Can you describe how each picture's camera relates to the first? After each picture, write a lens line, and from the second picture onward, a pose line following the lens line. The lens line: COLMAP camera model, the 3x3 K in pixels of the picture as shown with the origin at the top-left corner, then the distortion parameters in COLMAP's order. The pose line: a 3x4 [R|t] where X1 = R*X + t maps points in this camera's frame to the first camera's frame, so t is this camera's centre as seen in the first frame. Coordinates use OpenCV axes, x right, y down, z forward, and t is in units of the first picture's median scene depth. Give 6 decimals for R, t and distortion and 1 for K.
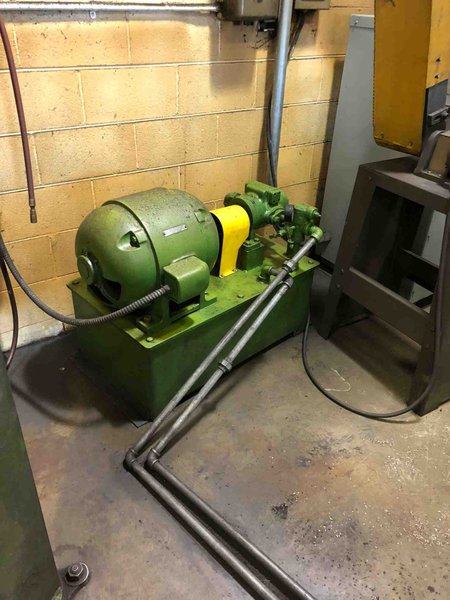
lens RADIAL K [[492.1, 0, 216.2], [0, 492.1, 300.6], [0, 0, 1]] dist [0.009818, 0.006891]
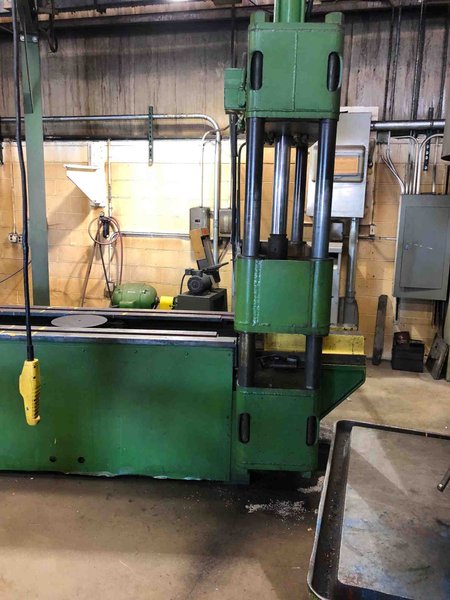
lens RADIAL K [[490.5, 0, 225.2], [0, 490.5, 291.4], [0, 0, 1]] dist [0.010184, 0.013895]
pose [[0.672611, 0.113674, -0.731213, 2.297269], [-0.395189, 0.890601, -0.225066, 0.289014], [0.625635, 0.440349, 0.643951, -0.616510]]
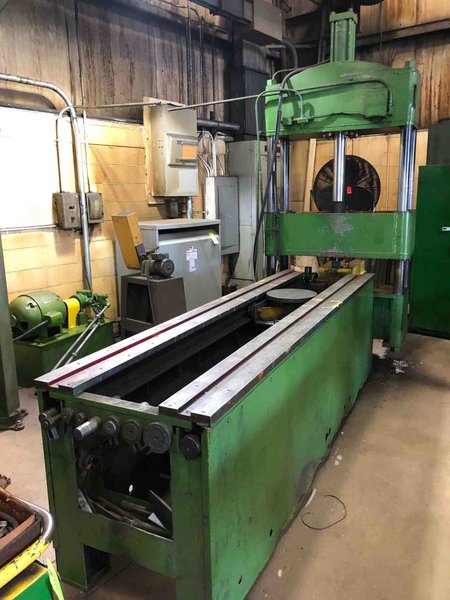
lens RADIAL K [[490.5, 0, 225.2], [0, 490.5, 291.4], [0, 0, 1]] dist [0.010184, 0.013895]
pose [[0.945159, -0.108773, 0.307965, 0.009540], [0.209347, 0.925510, -0.315604, 0.694285], [-0.250696, 0.362768, 0.897525, -1.349712]]
